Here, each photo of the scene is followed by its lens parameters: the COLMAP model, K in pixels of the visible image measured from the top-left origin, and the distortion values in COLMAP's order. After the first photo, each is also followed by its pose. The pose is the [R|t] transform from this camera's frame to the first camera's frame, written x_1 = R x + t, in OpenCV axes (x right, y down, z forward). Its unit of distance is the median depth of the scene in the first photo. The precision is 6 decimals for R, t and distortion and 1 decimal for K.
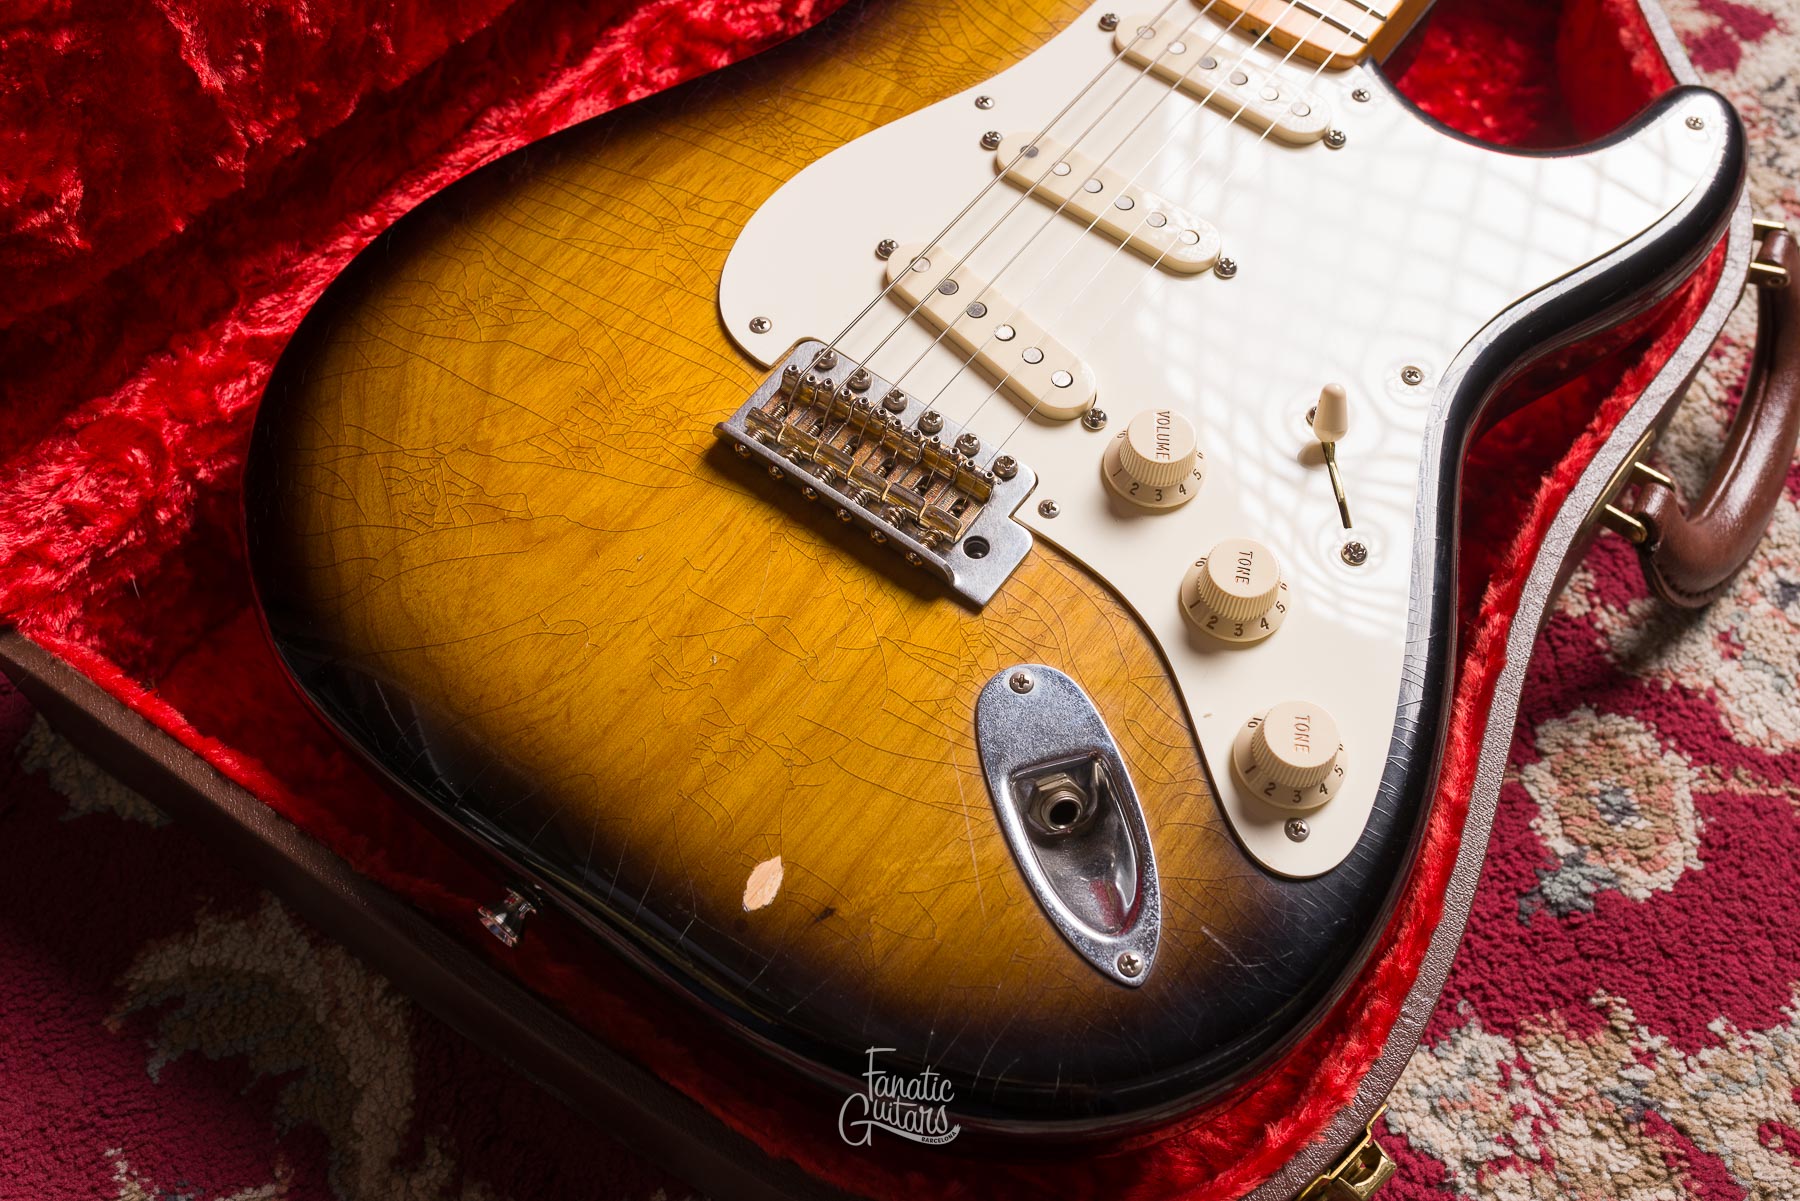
lens RADIAL K [[1765.7, 0, 902.5], [0, 1765.7, 598.1], [0, 0, 1]] dist [-0.000599, 0.000740]
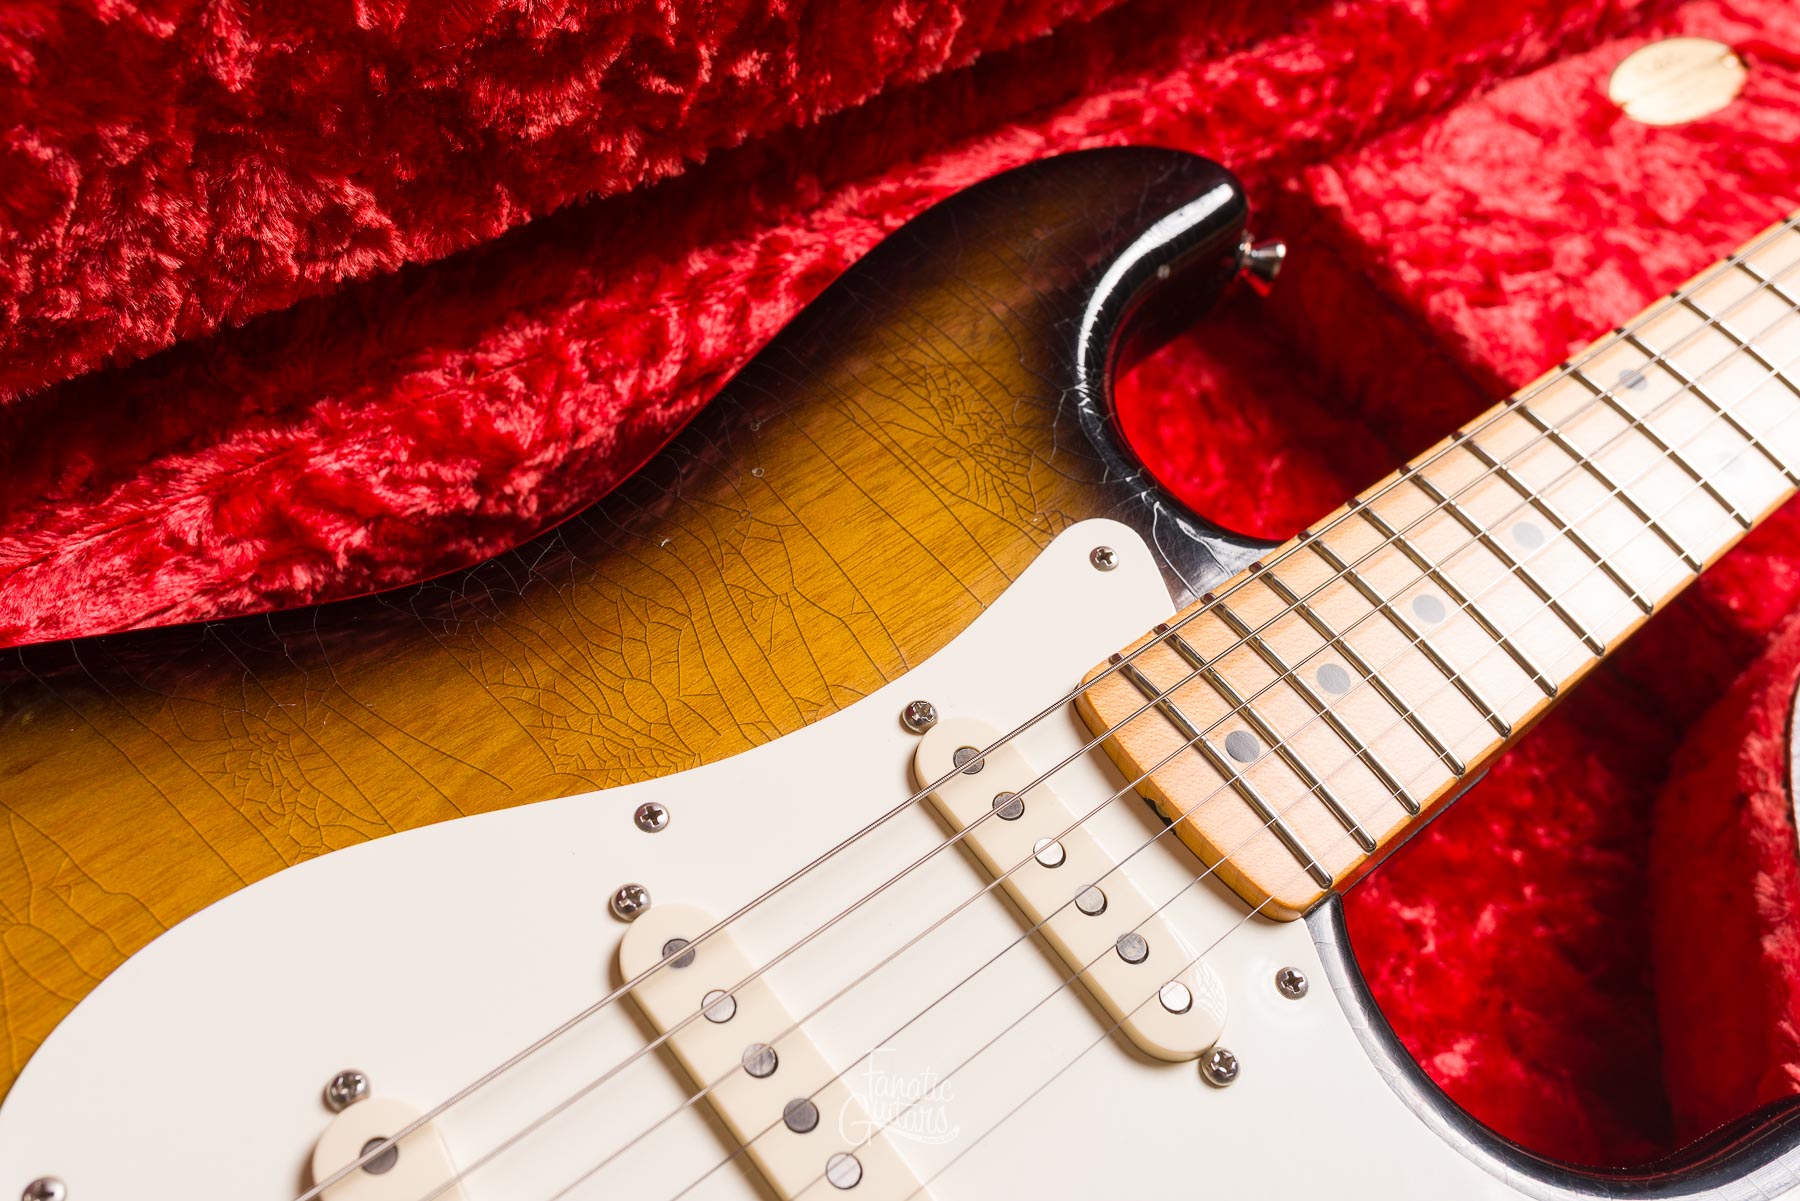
lens RADIAL K [[1795.6, 0, 900.4], [0, 1795.6, 598.0], [0, 0, 1]] dist [0.000743, -0.006901]
pose [[0.959991, 0.279109, -0.022695, 0.122862], [-0.280027, 0.957195, -0.073228, -0.344533], [0.001285, 0.076653, 0.997057, 0.433061]]
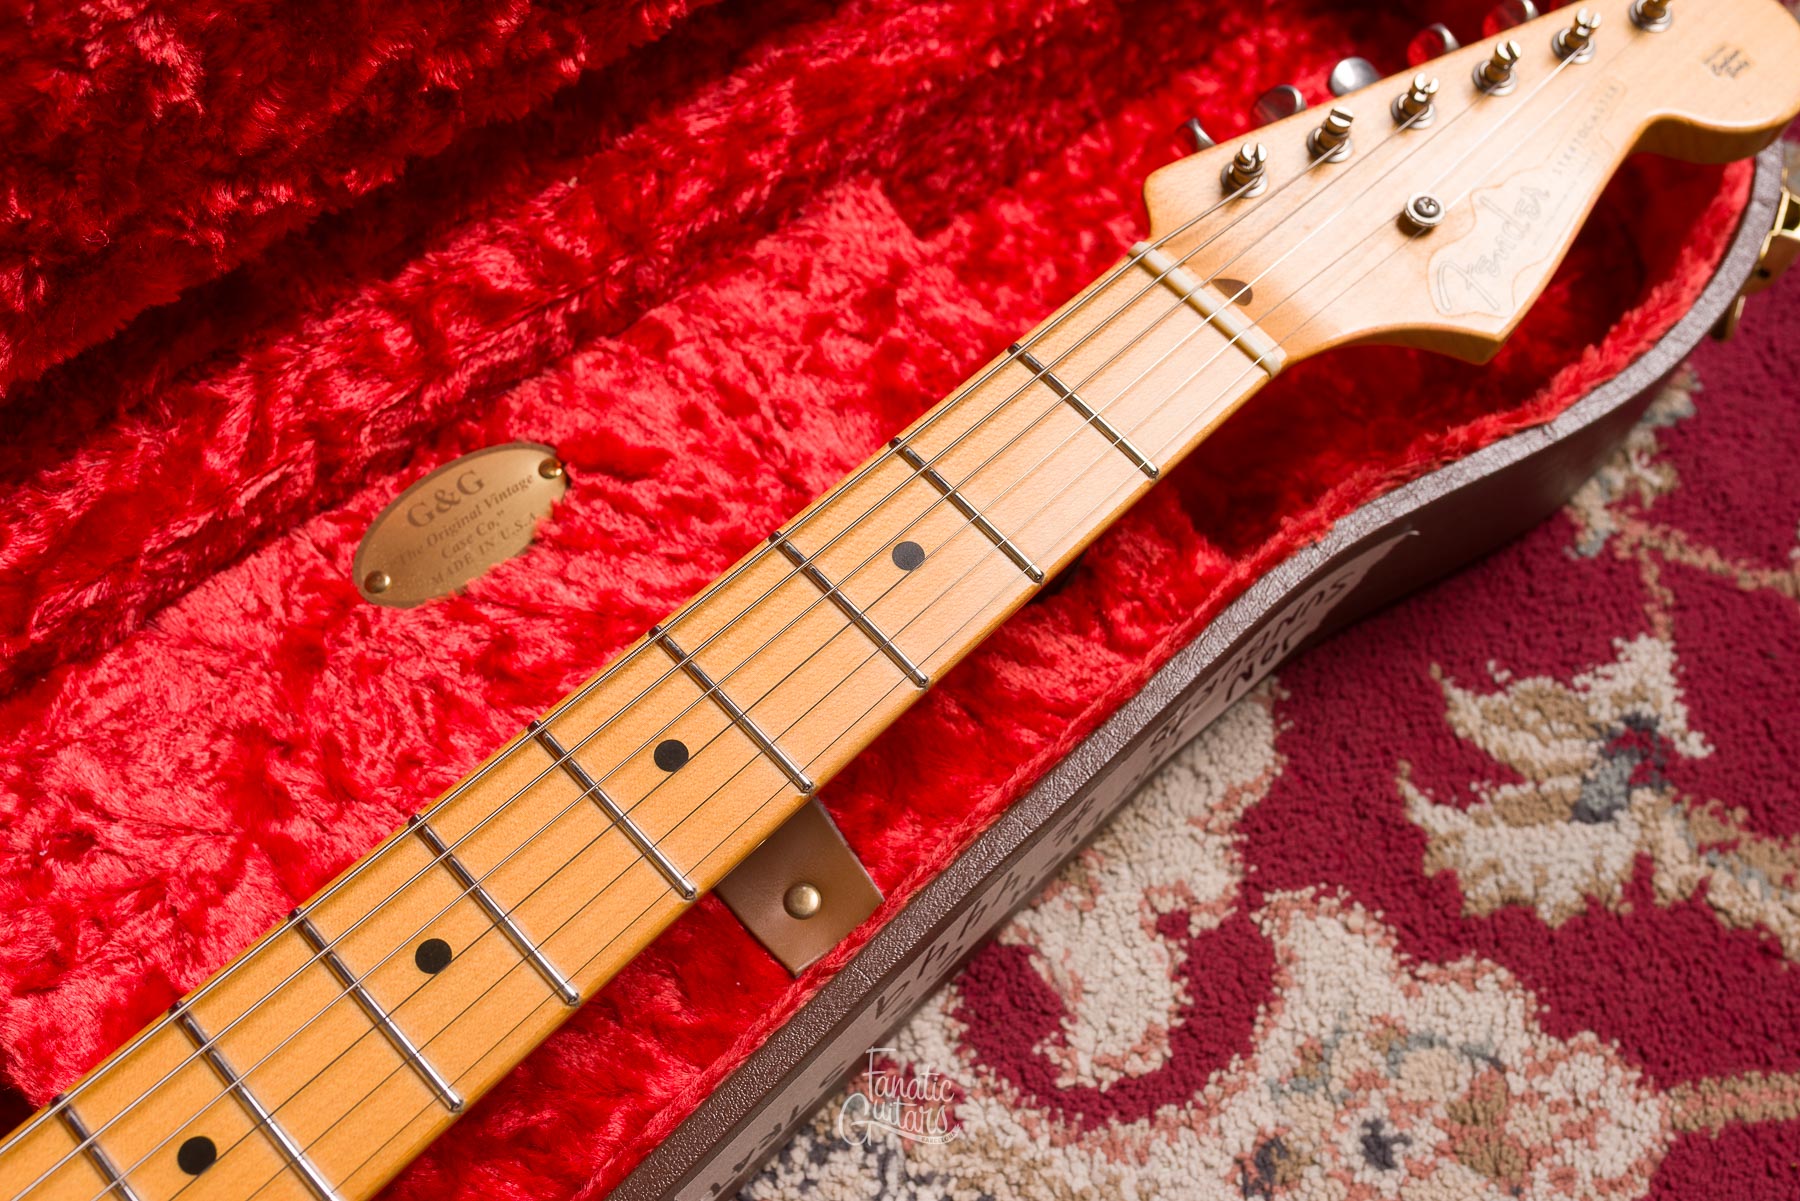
lens RADIAL K [[1787.2, 0, 900.4], [0, 1787.2, 599.3], [0, 0, 1]] dist [0.002763, -0.007197]
pose [[0.985303, 0.169035, -0.024614, 0.705354], [-0.166738, 0.983038, 0.076381, -0.933414], [0.037108, -0.071155, 0.996775, 0.667109]]
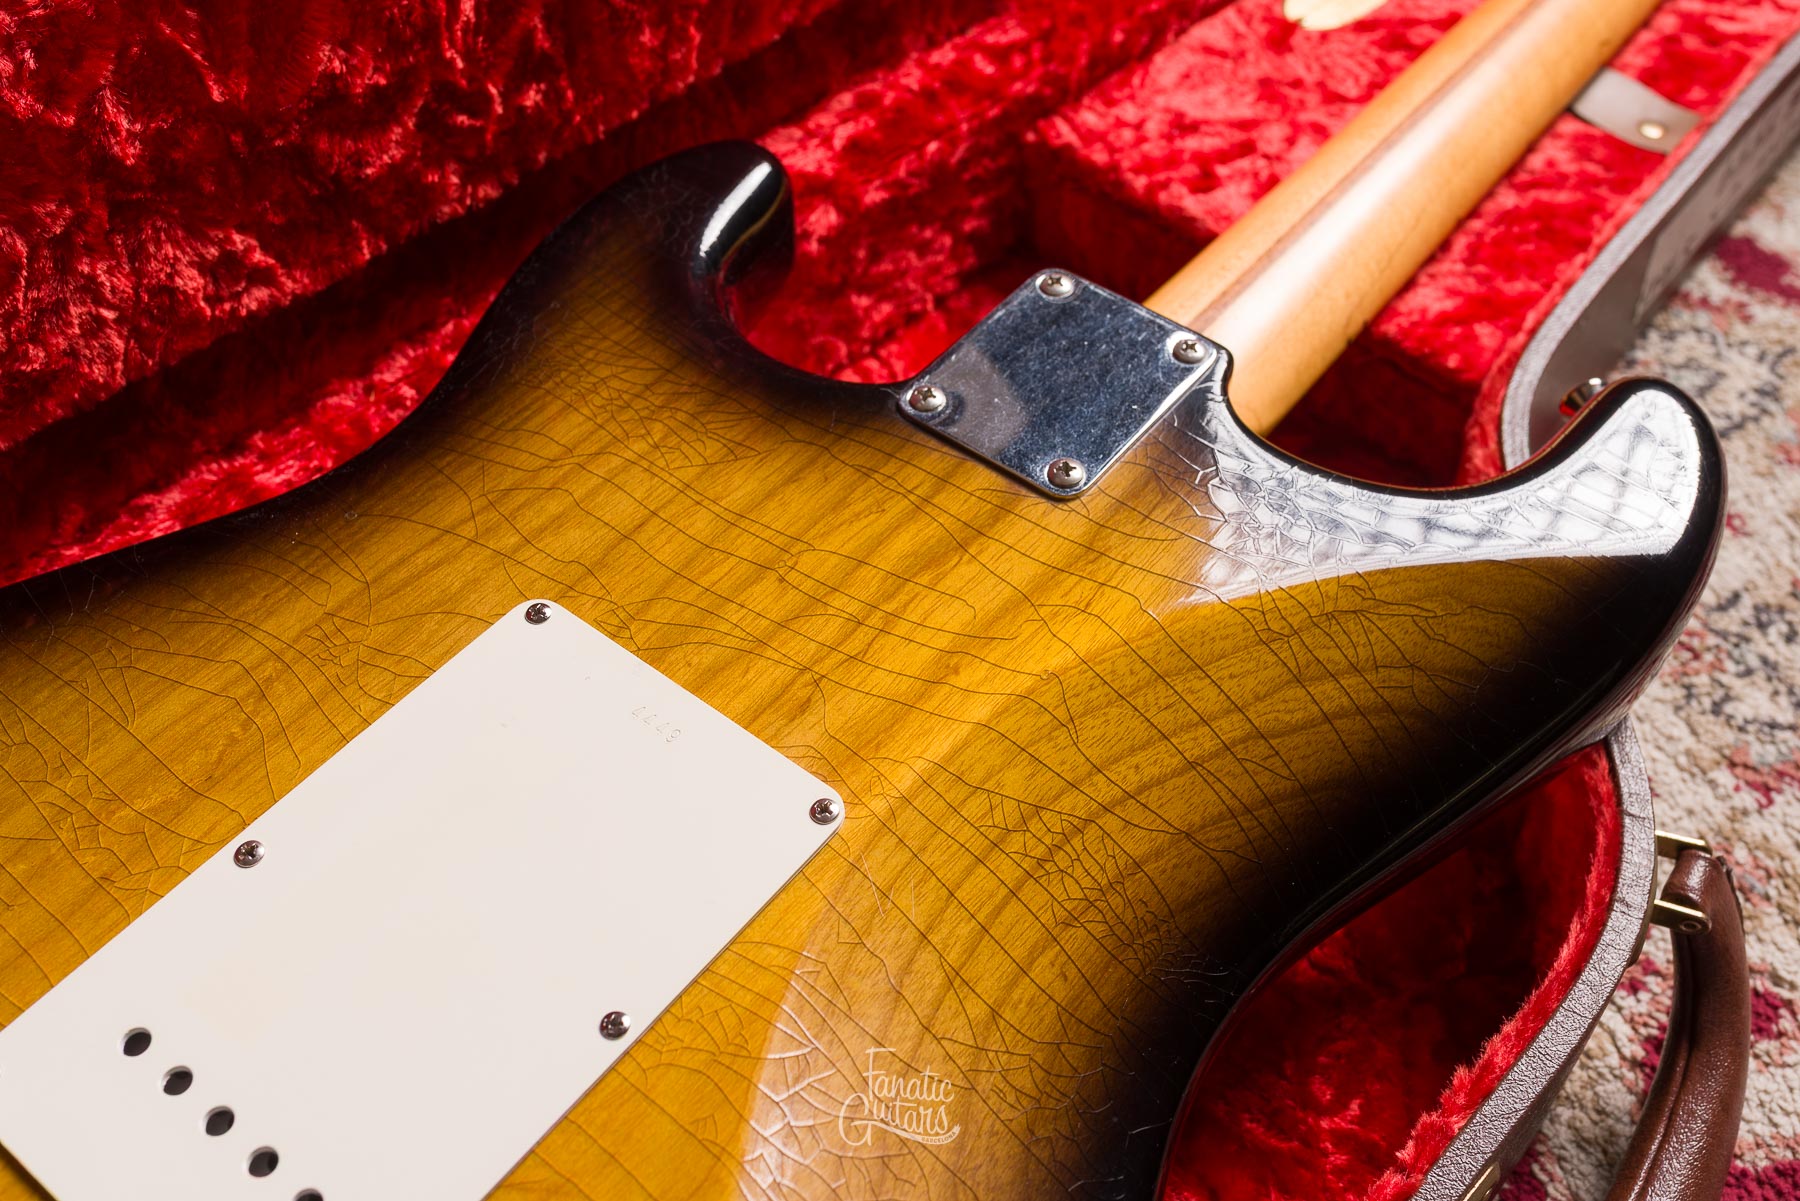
lens RADIAL K [[1777.2, 0, 898.6], [0, 1777.2, 604.5], [0, 0, 1]] dist [0.003182, -0.010299]
pose [[0.997725, 0.048938, -0.046377, 0.229021], [-0.056083, 0.984193, -0.167982, -0.188666], [0.037423, 0.170201, 0.984699, 0.297136]]
